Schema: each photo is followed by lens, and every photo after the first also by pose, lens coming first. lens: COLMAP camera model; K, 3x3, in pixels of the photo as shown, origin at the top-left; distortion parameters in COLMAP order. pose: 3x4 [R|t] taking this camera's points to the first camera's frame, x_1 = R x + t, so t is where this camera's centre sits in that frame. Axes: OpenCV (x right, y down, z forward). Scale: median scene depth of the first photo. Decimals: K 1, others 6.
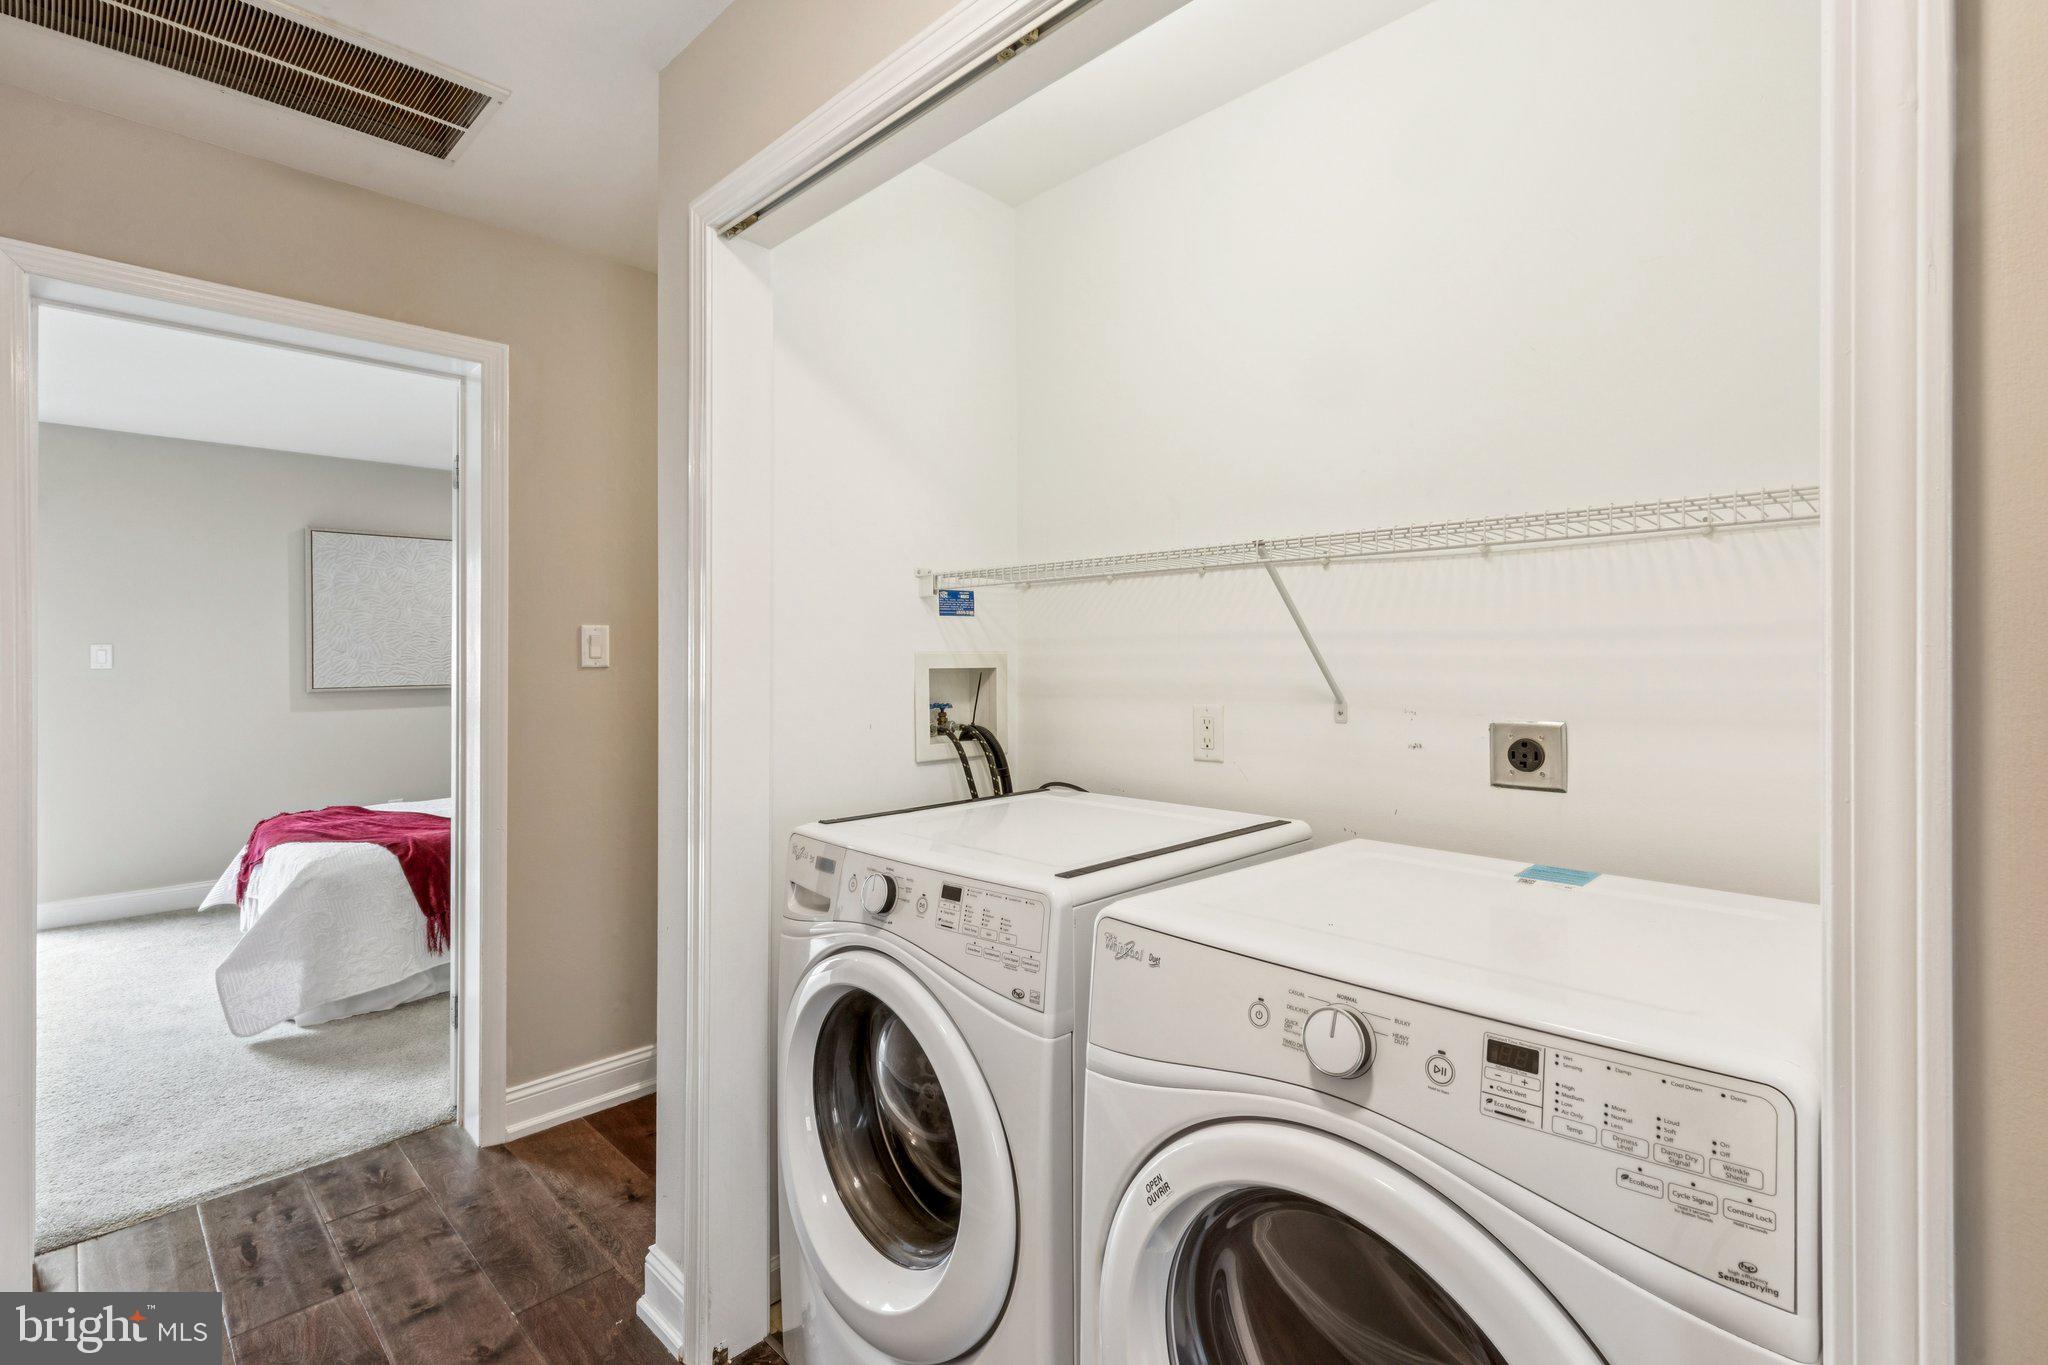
lens RADIAL K [[905.8, 0, 1030.6], [0, 905.8, 667.1], [0, 0, 1]] dist [0.028228, -0.000129]
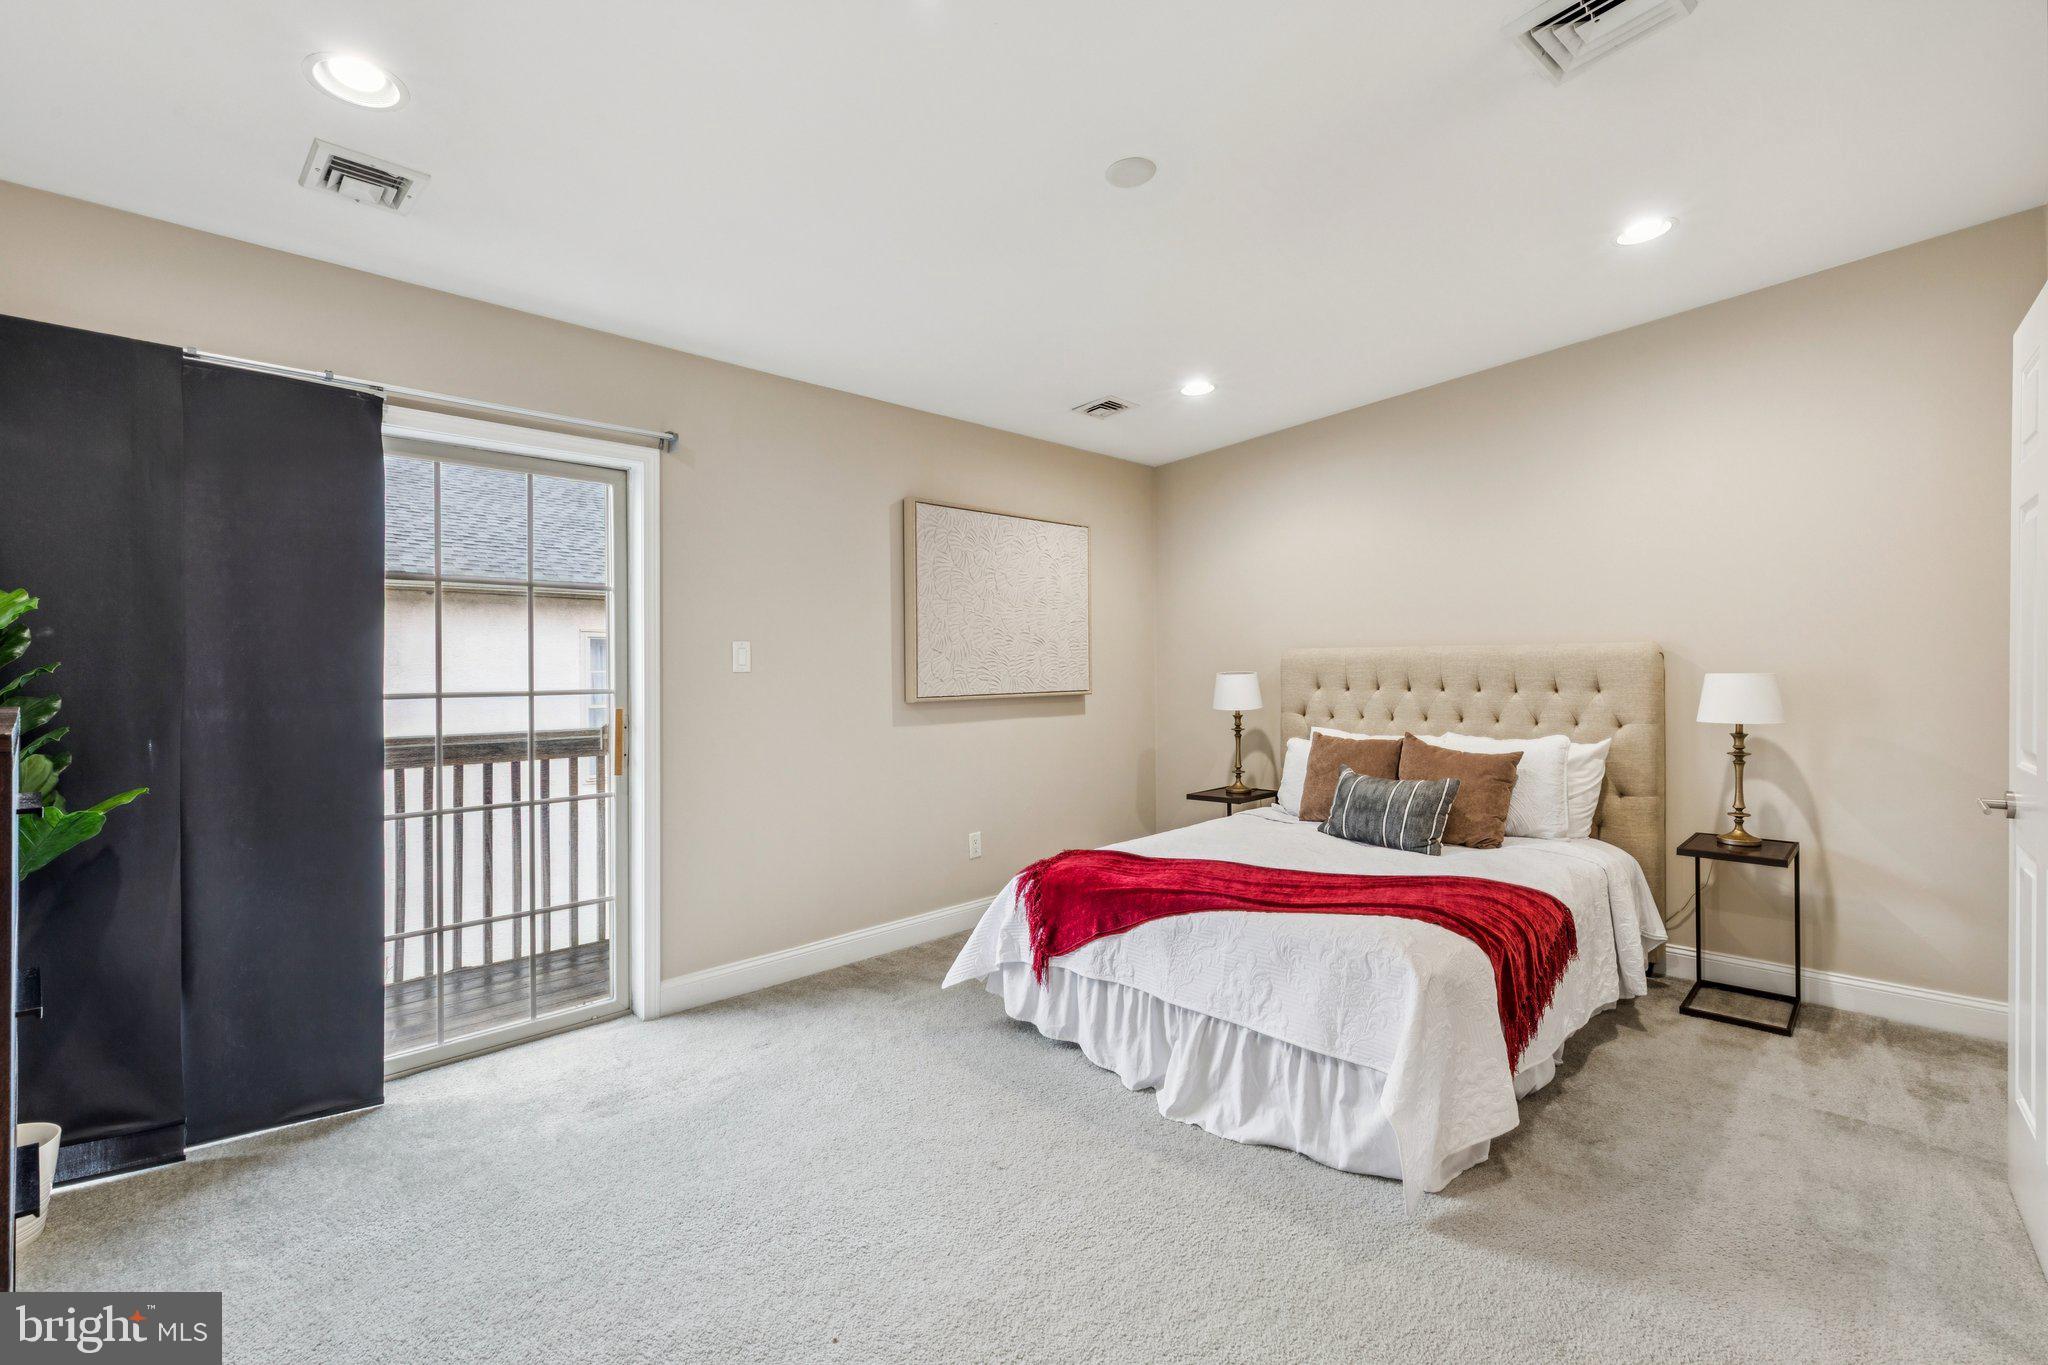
lens RADIAL K [[905.8, 0, 1030.6], [0, 905.8, 667.1], [0, 0, 1]] dist [0.028228, -0.000129]
pose [[0.999936, -0.000947, 0.011273, -0.691537], [0.001044, 0.999963, -0.008578, 0.003320], [-0.011264, 0.008589, 0.999900, 0.202567]]
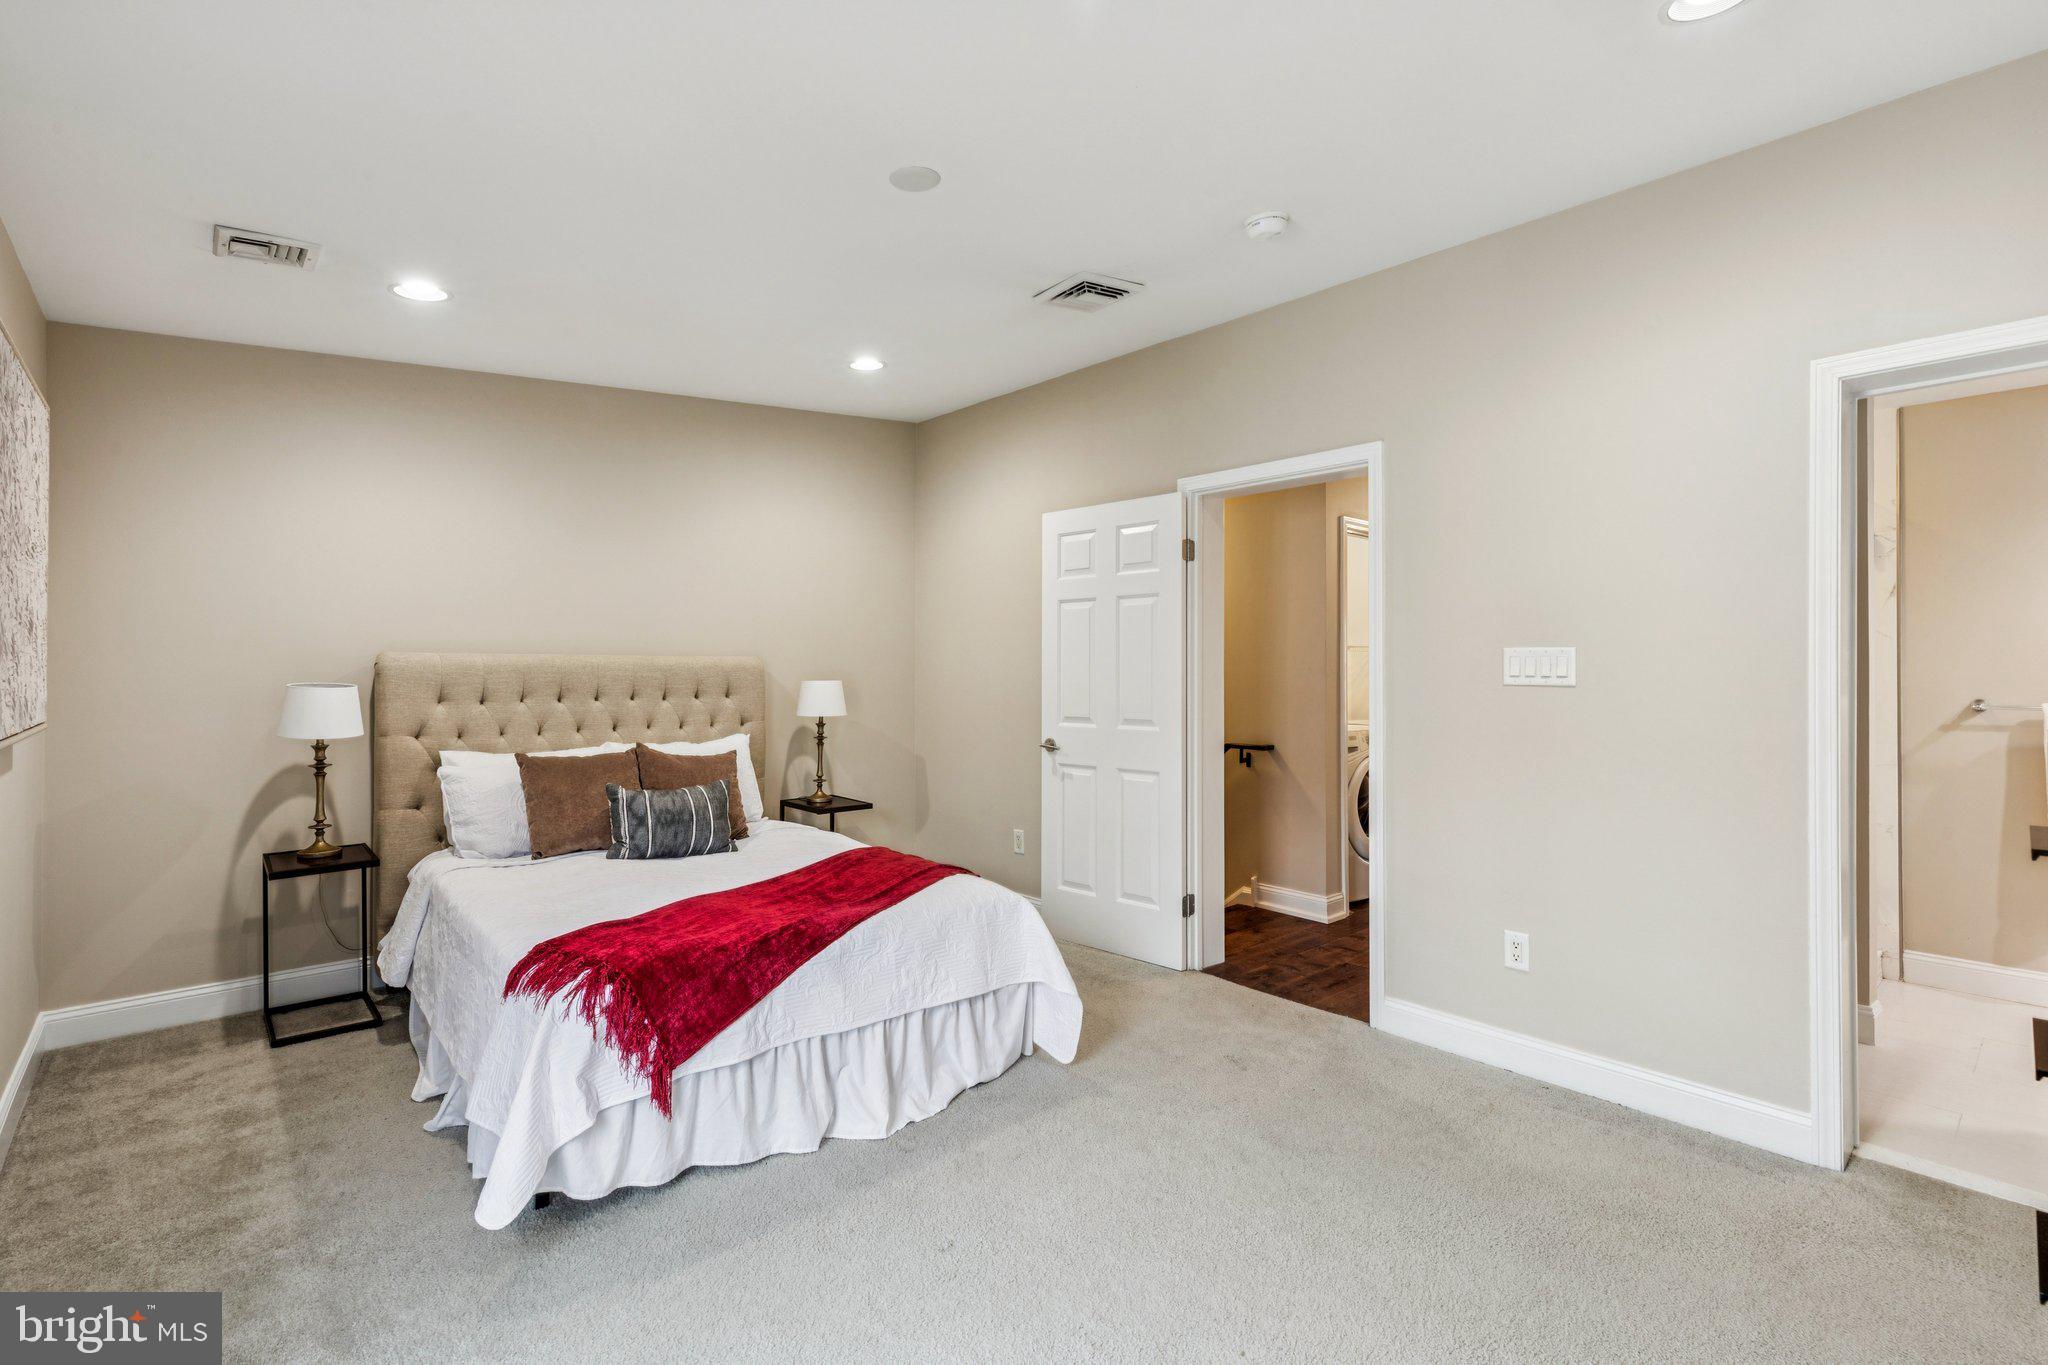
lens RADIAL K [[930.7, 0, 1013.1], [0, 930.7, 672.8], [0, 0, 1]] dist [0.001785, -0.000279]
pose [[0.069858, 0.004867, 0.997545, -1.113947], [0.011417, 0.999919, -0.005678, 0.002356], [-0.997492, 0.011786, 0.069796, 0.609306]]
